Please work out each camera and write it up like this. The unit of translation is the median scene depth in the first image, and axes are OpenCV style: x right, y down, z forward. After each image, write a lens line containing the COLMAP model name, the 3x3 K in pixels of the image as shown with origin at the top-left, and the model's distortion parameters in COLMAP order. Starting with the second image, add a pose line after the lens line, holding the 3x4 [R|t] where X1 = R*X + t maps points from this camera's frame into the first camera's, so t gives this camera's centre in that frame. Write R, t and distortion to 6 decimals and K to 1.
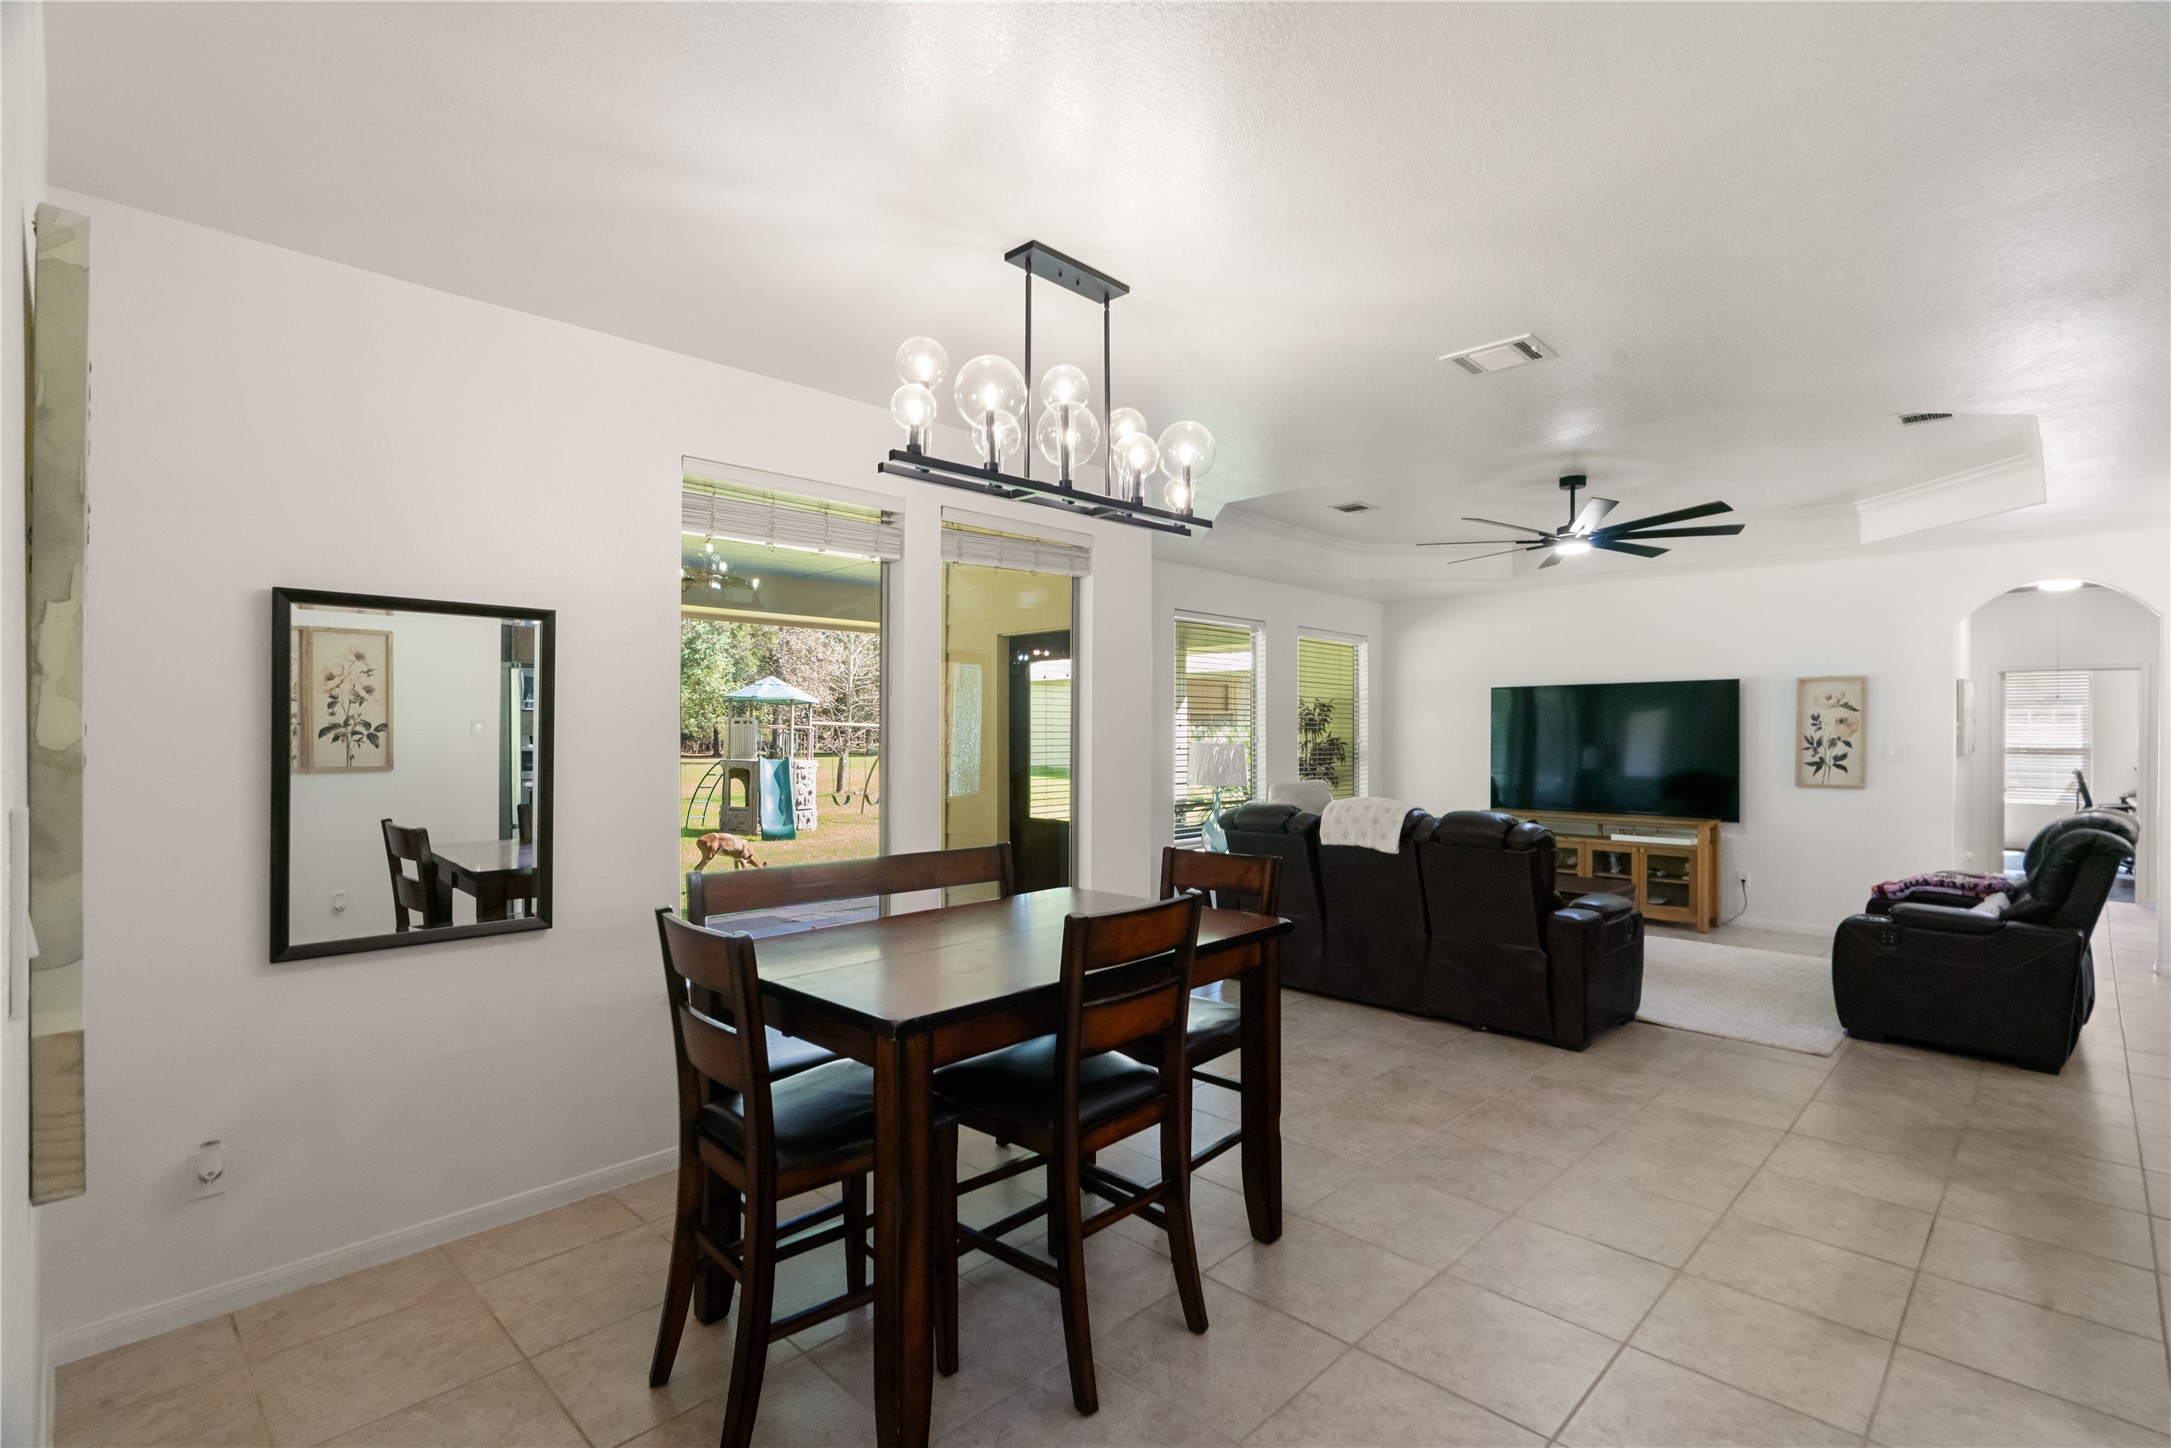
lens RADIAL K [[1013.9, 0, 1093.0], [0, 1013.9, 726.0], [0, 0, 1]] dist [0.002236, 0.002107]
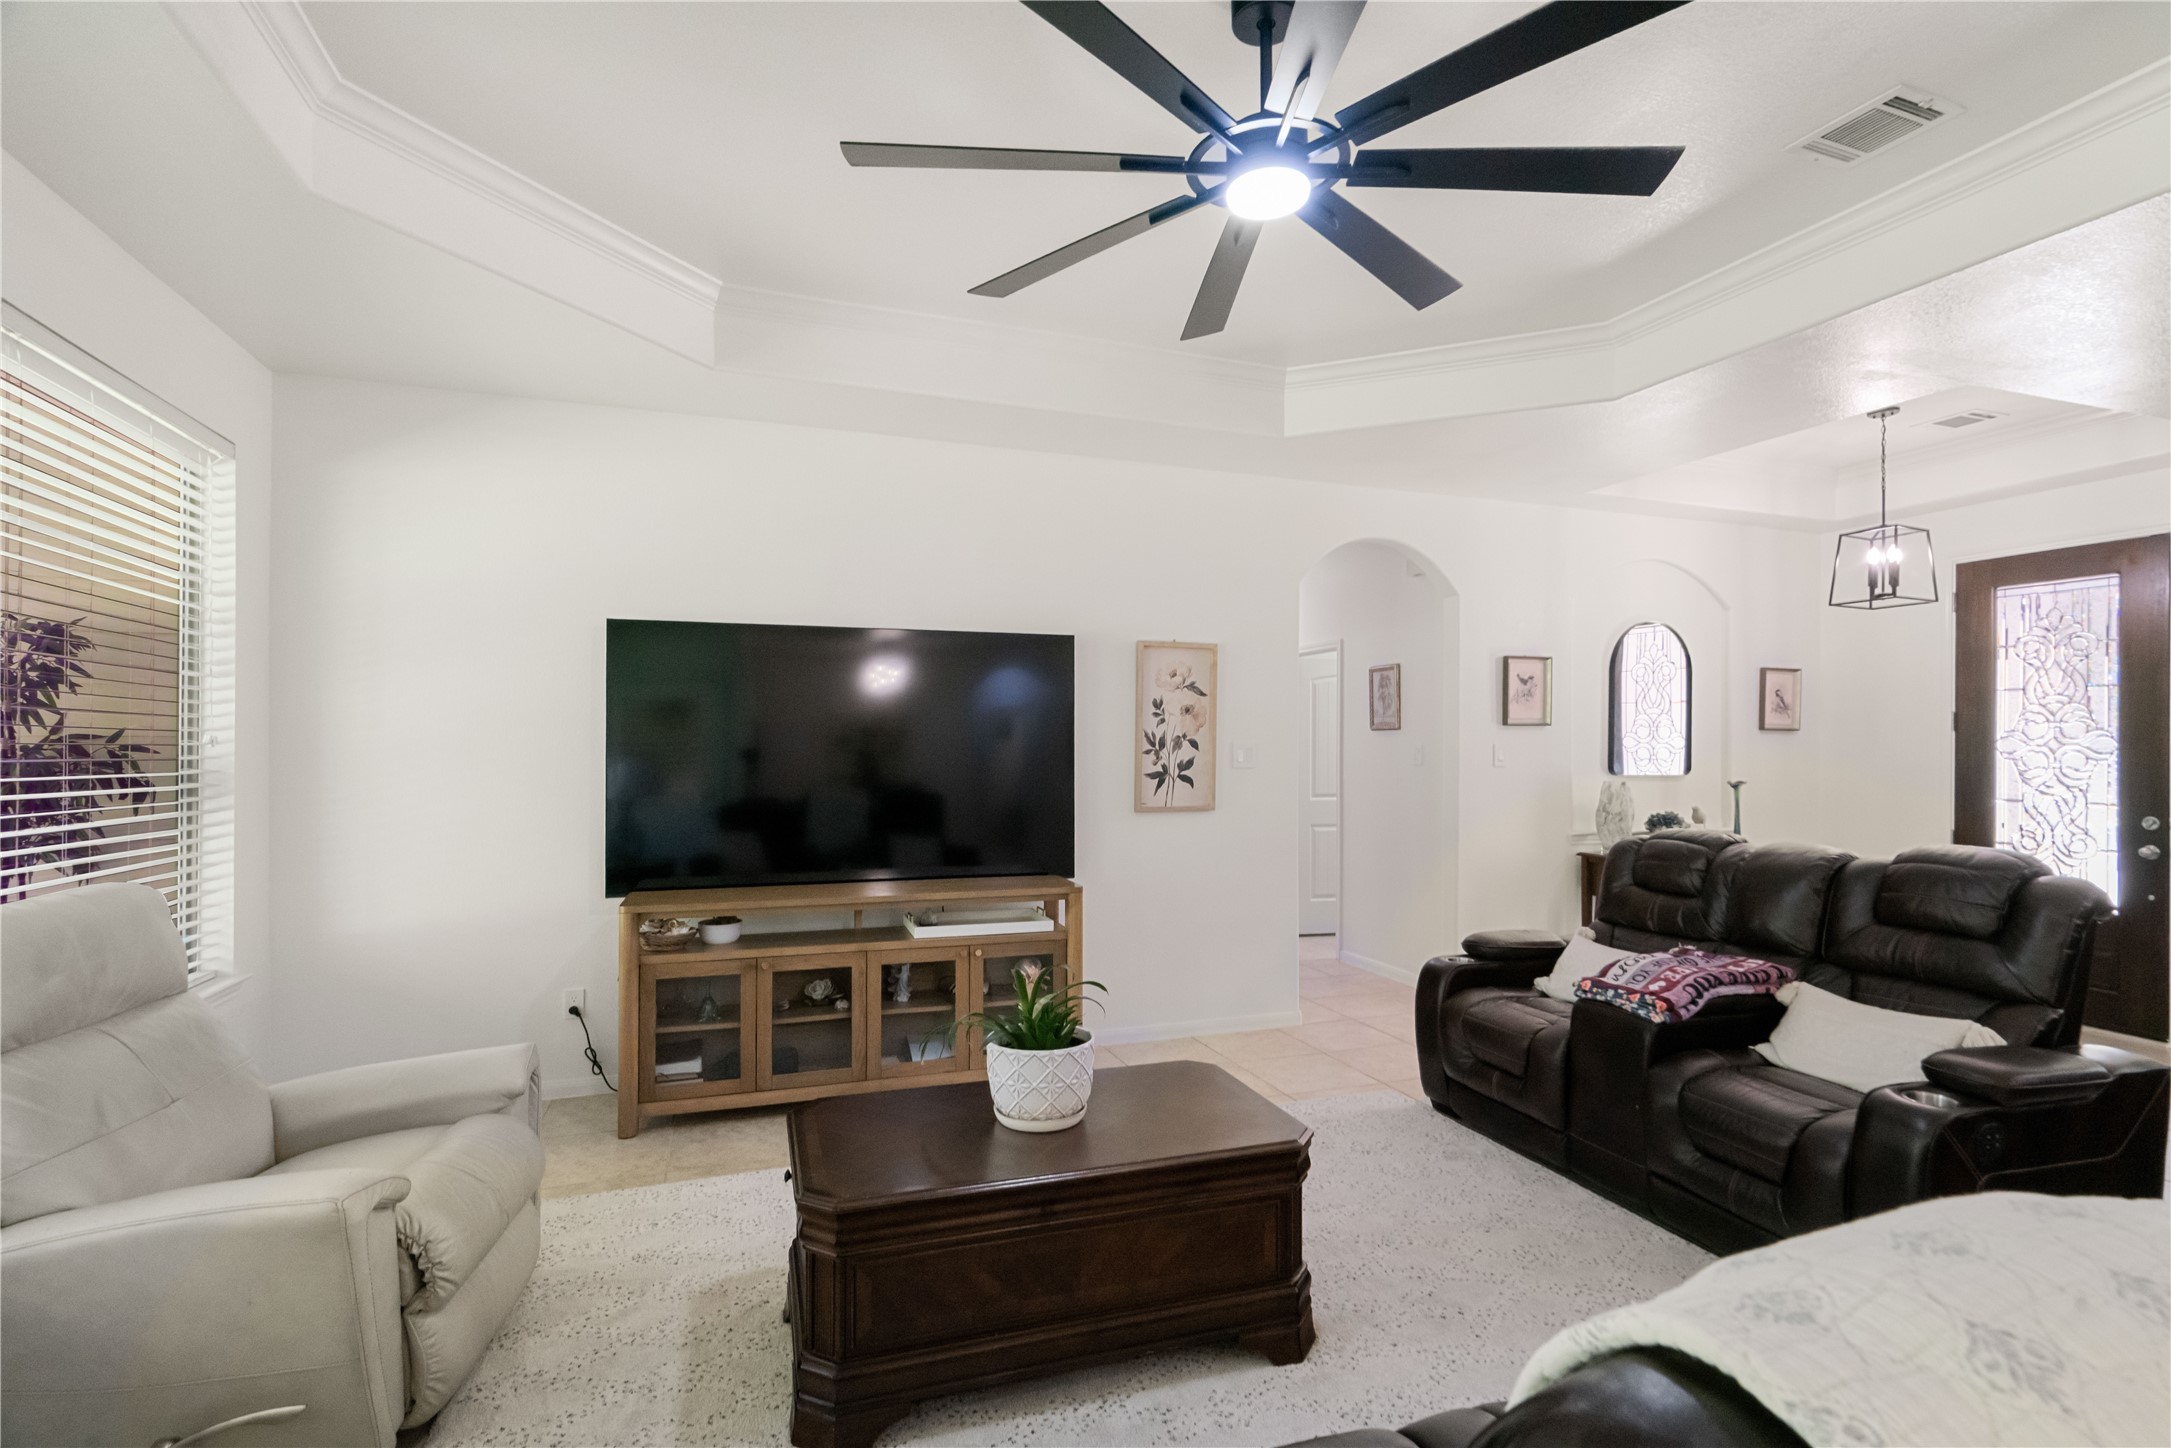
lens RADIAL K [[1013.9, 0, 1022.3], [0, 1013.9, 739.9], [0, 0, 1]] dist [0.002236, 0.002107]
pose [[0.425209, 0.003079, 0.905090, 0.092234], [-0.010549, 0.999943, 0.001554, 0.014593], [-0.905034, -0.010208, 0.425217, 0.809044]]
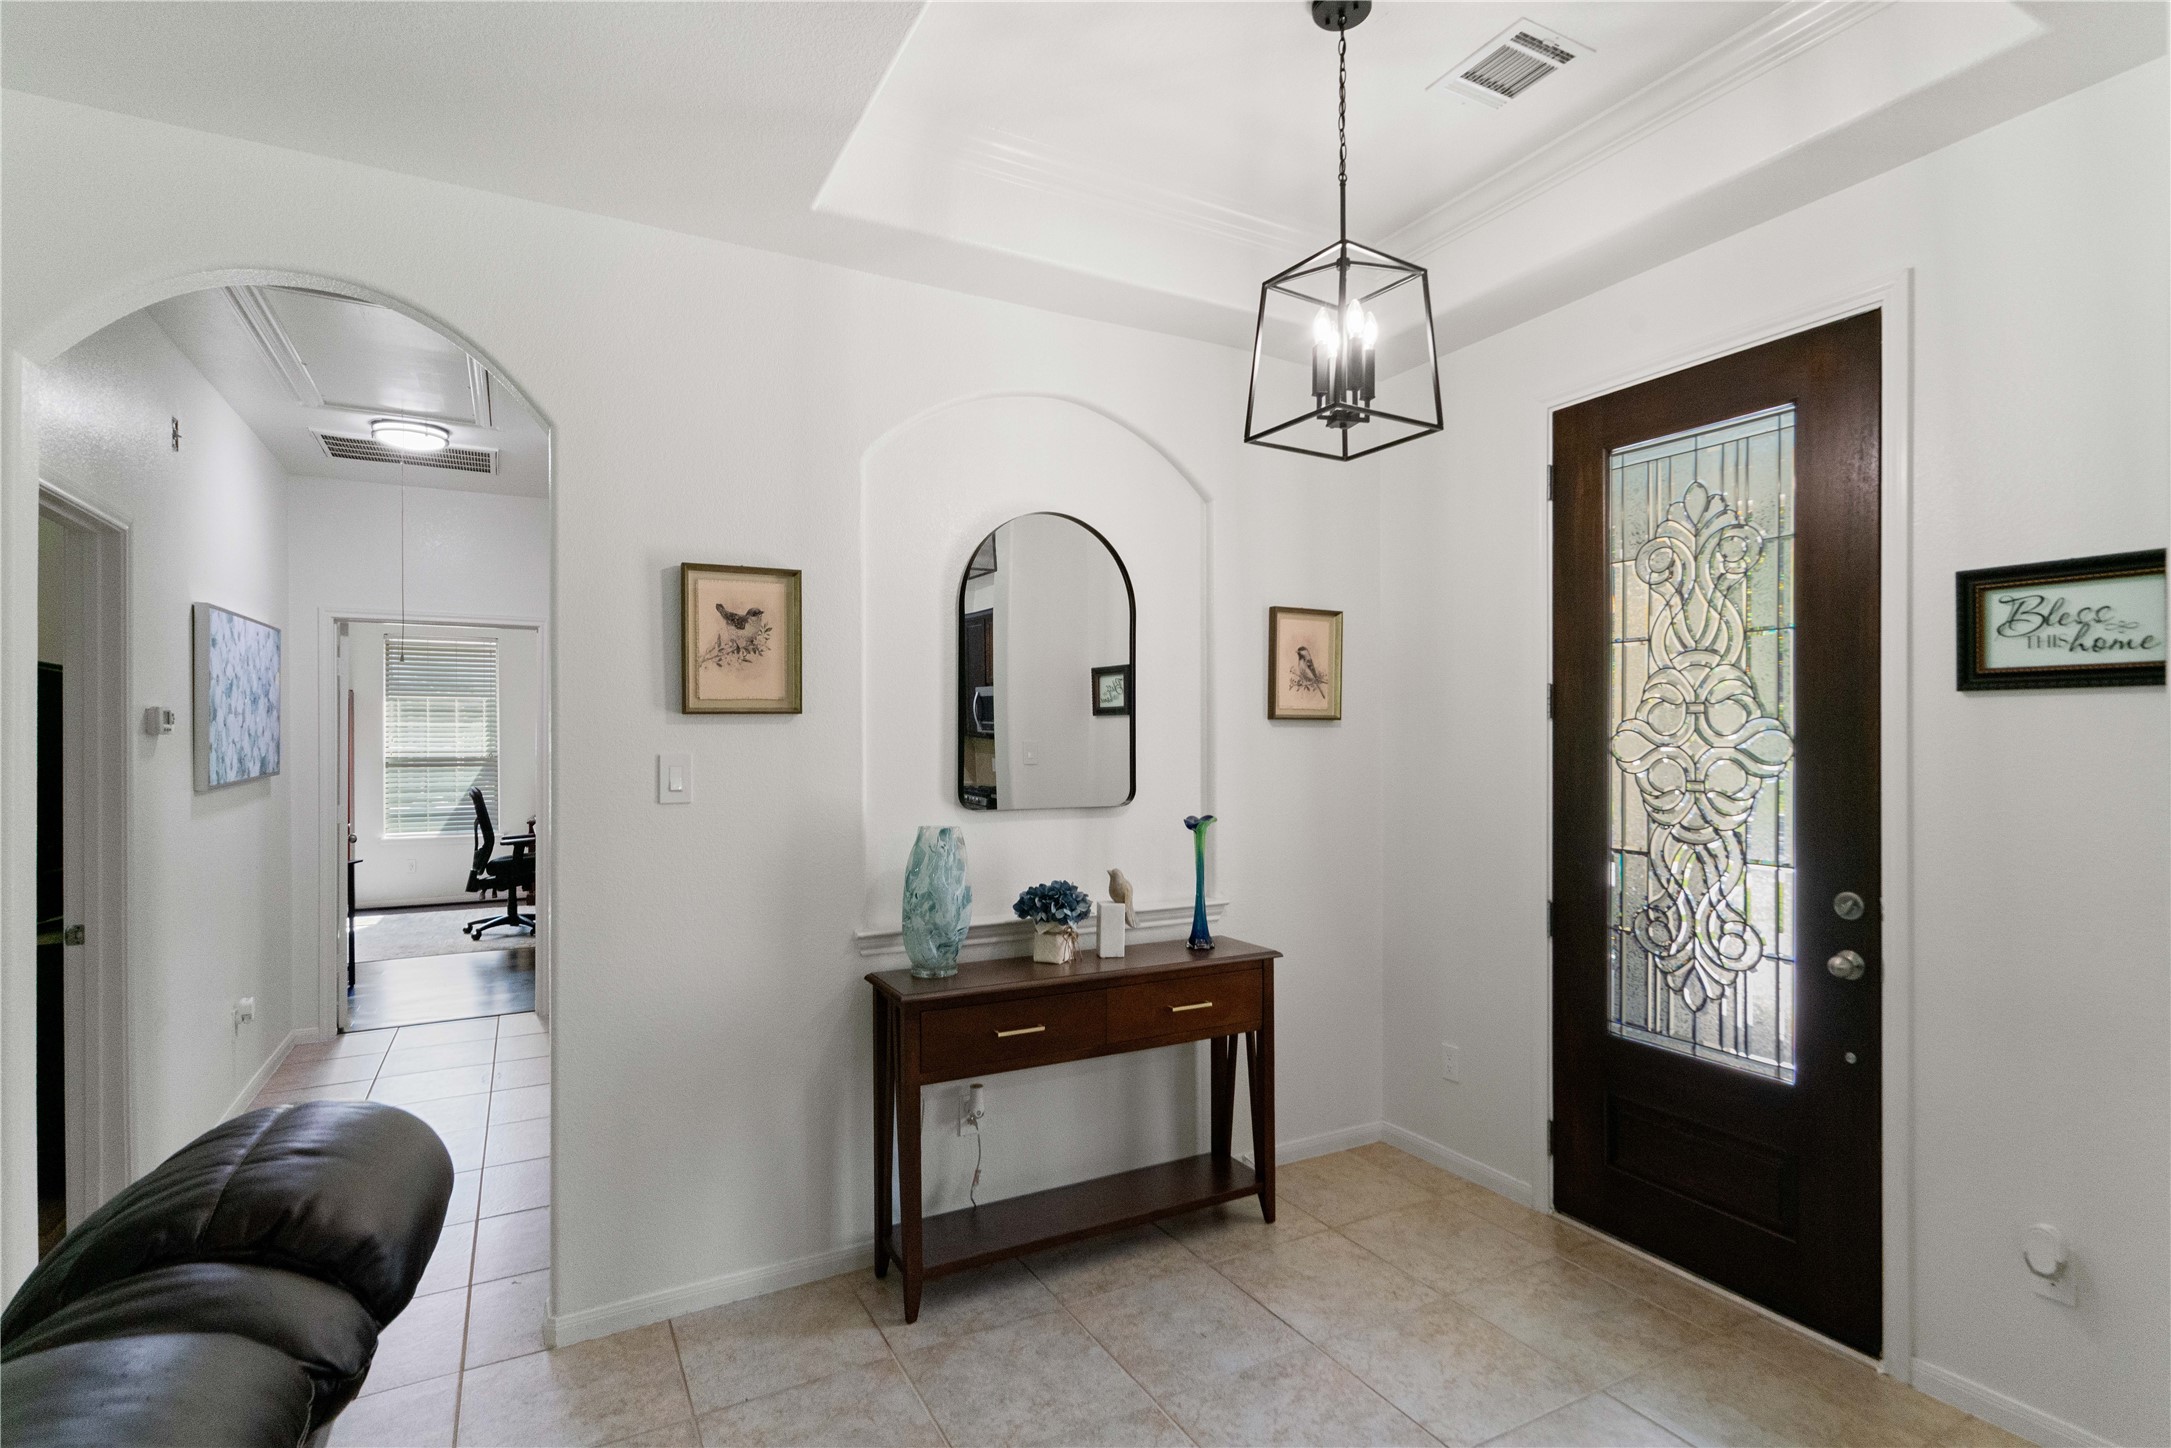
lens RADIAL K [[1013.9, 0, 1092.9], [0, 1013.9, 739.1], [0, 0, 1]] dist [0.002236, 0.002107]
pose [[0.257626, -0.008126, 0.966210, 0.609743], [-0.001532, 0.999960, 0.008818, 0.006769], [-0.966243, -0.003752, 0.257603, 0.584844]]
